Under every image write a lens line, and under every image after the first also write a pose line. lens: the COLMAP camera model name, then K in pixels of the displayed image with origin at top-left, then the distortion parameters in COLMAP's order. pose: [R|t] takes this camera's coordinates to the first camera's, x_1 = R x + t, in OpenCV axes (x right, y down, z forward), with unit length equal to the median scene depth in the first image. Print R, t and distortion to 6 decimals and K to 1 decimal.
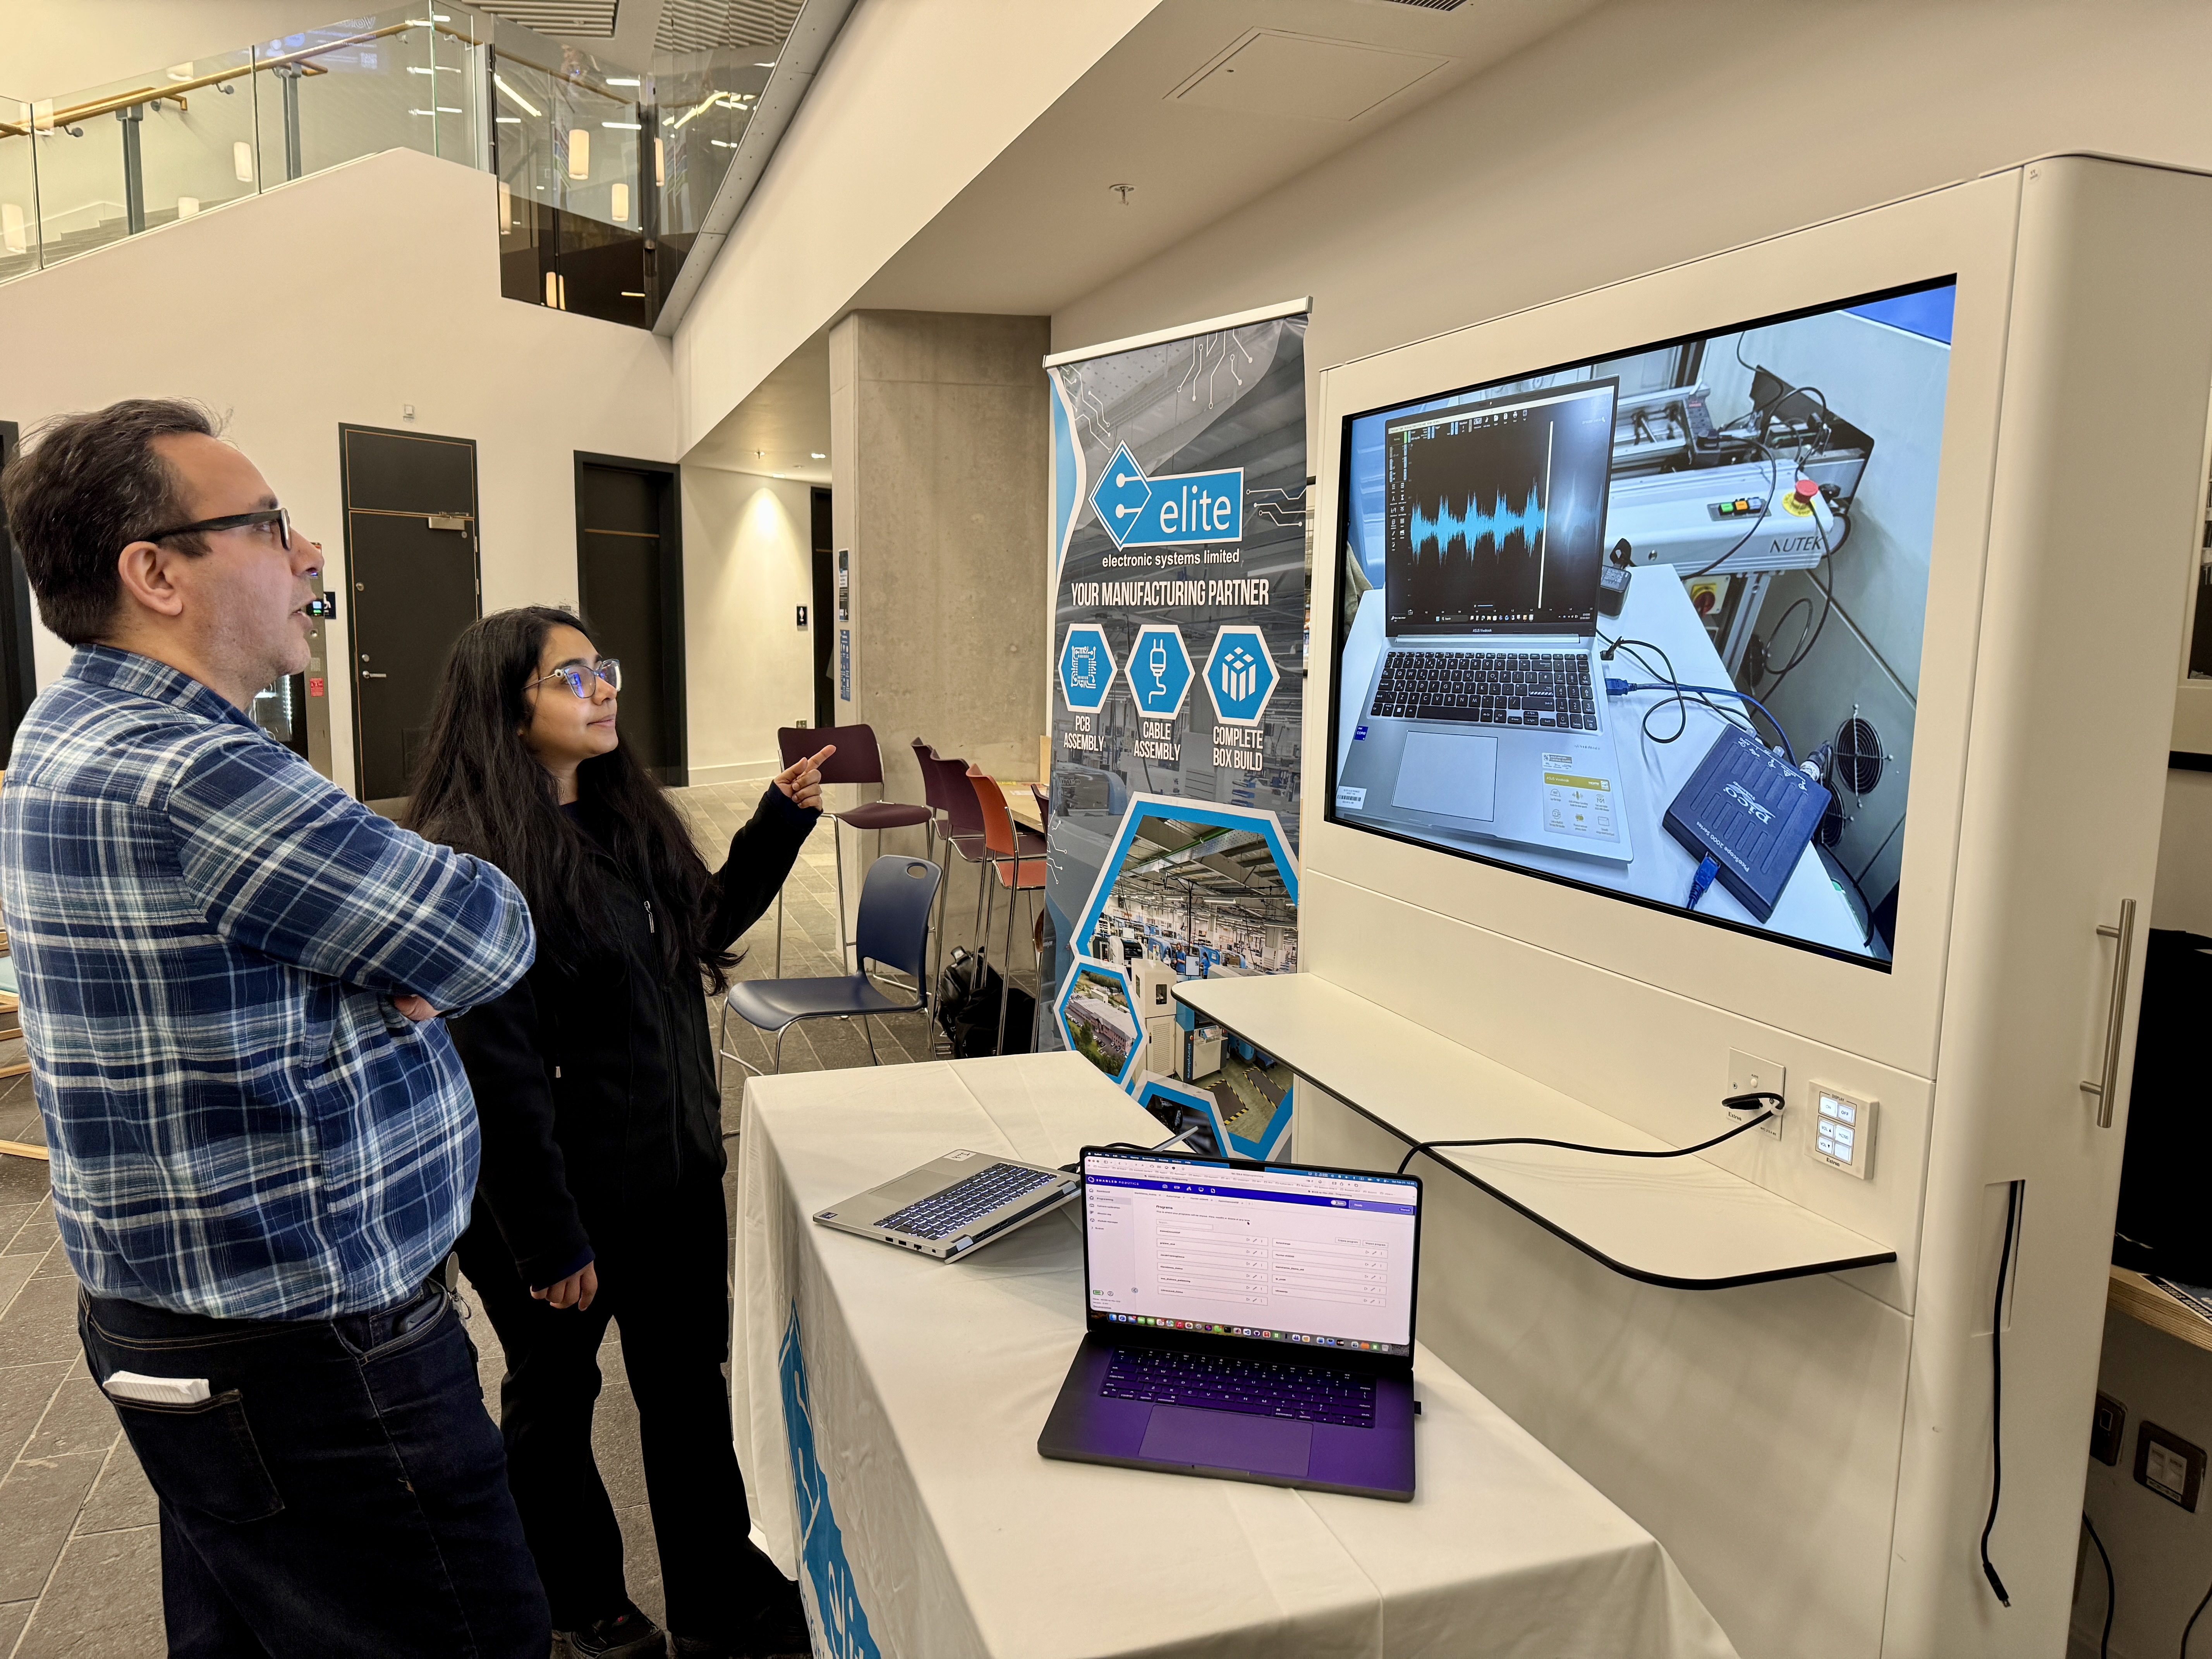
lens RADIAL K [[1545.8, 0, 1106.0], [0, 1545.8, 829.5], [0, 0, 1]] dist [0.097316, -0.118561]
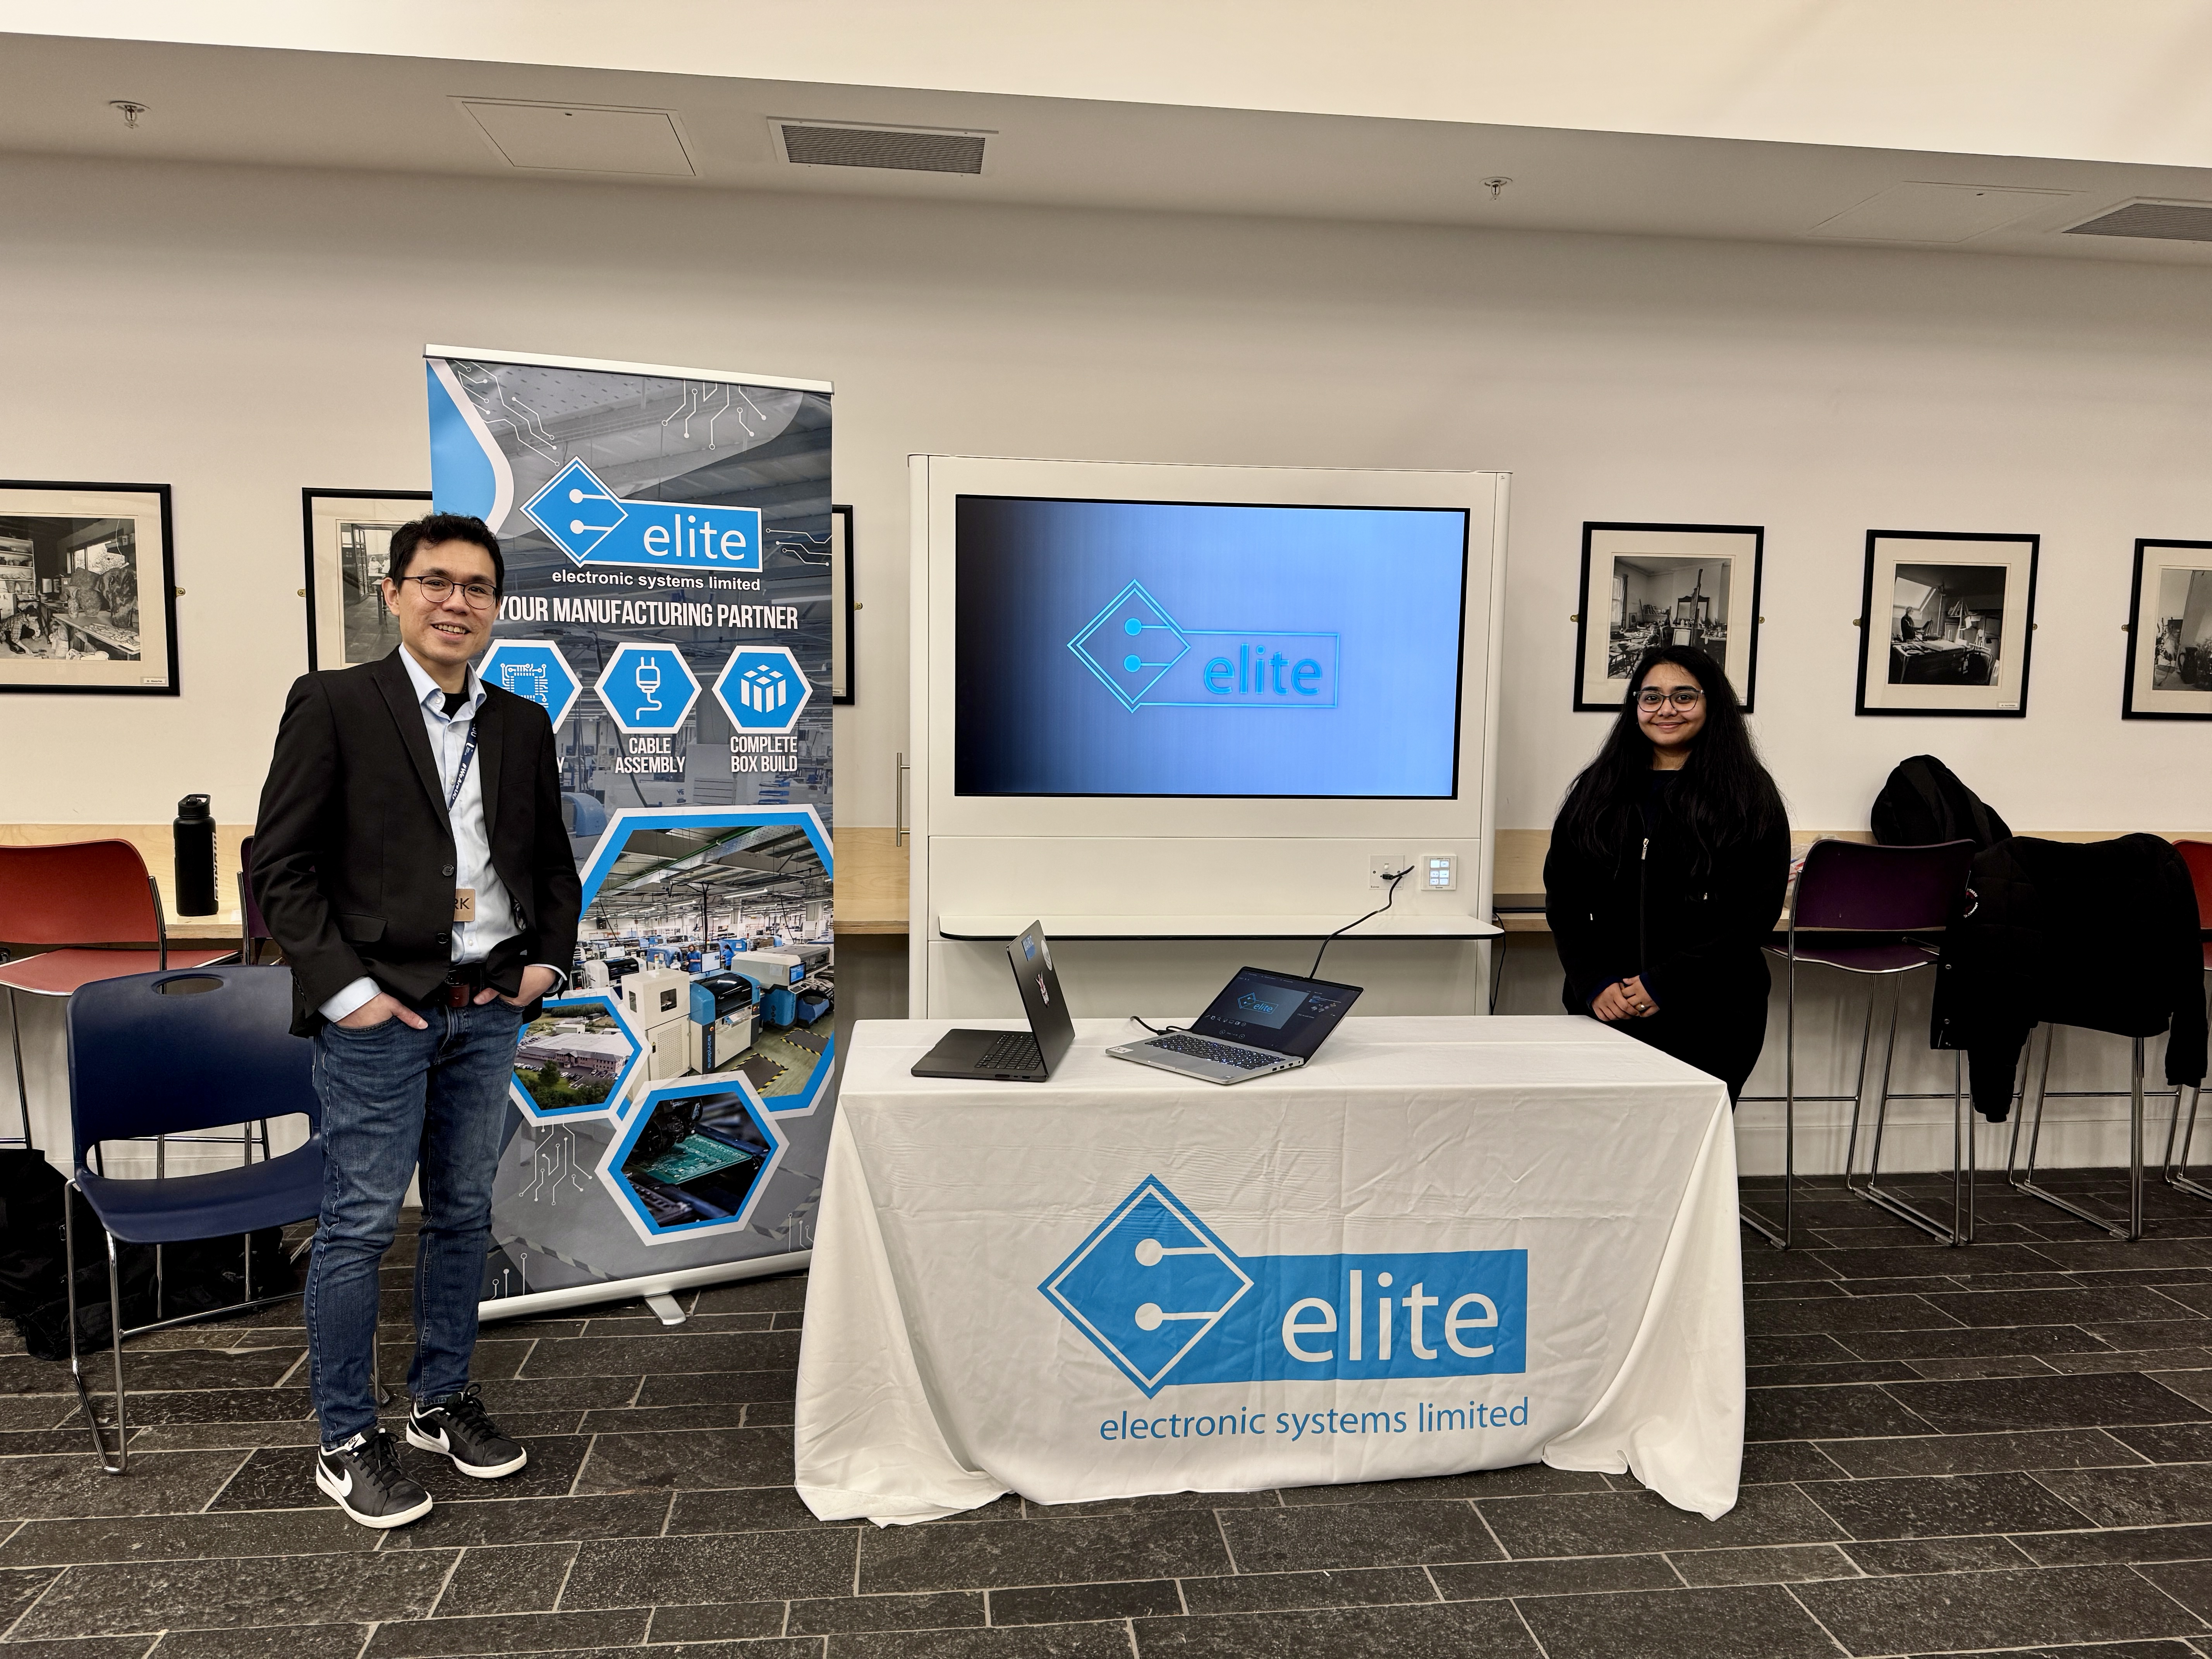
lens RADIAL K [[1545.8, 0, 1106.0], [0, 1545.8, 829.5], [0, 0, 1]] dist [0.097316, -0.118561]
pose [[0.211806, -0.099435, 0.972240, -0.937833], [0.120029, 0.989926, 0.075095, -0.051256], [-0.969913, 0.100791, 0.221608, 0.492318]]
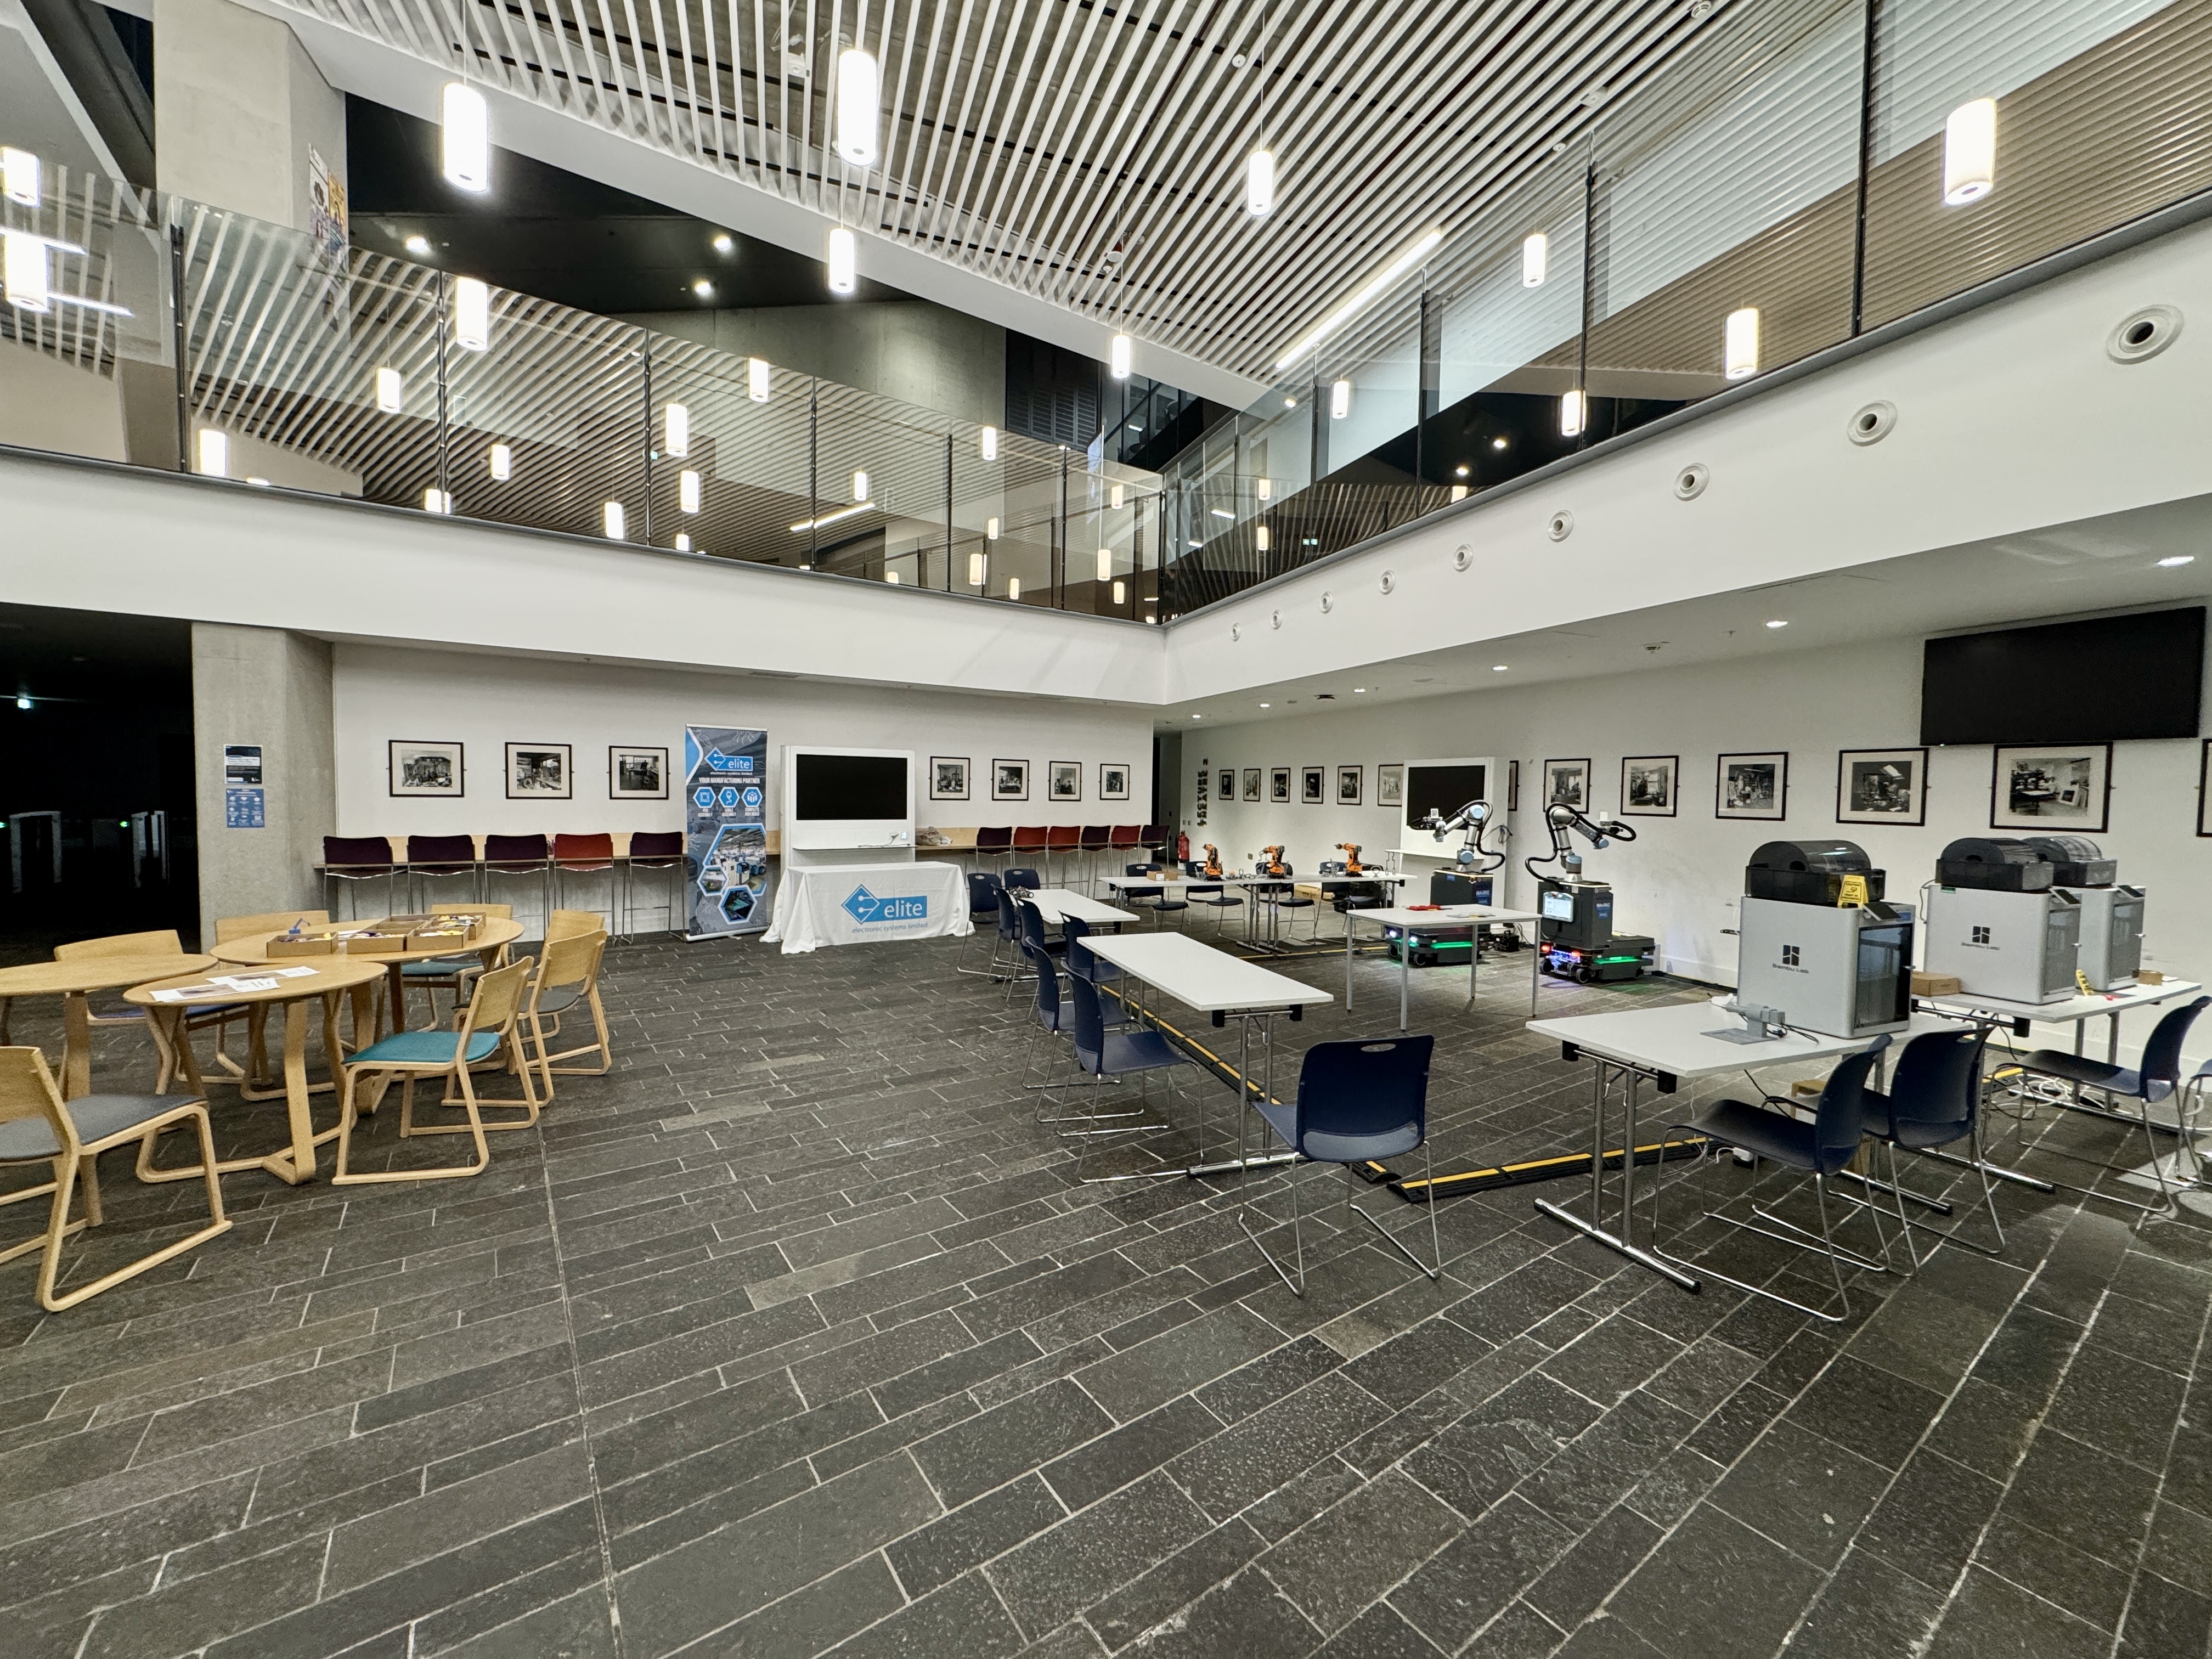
lens RADIAL K [[893.1, 0, 1106.0], [0, 893.1, 829.5], [0, 0, 1]] dist [-0.001089, -0.000031]
pose [[-0.275468, -0.066474, 0.959009, -2.883376], [0.108545, 0.989076, 0.099737, -0.153521], [-0.955162, 0.131570, -0.265243, 0.657544]]
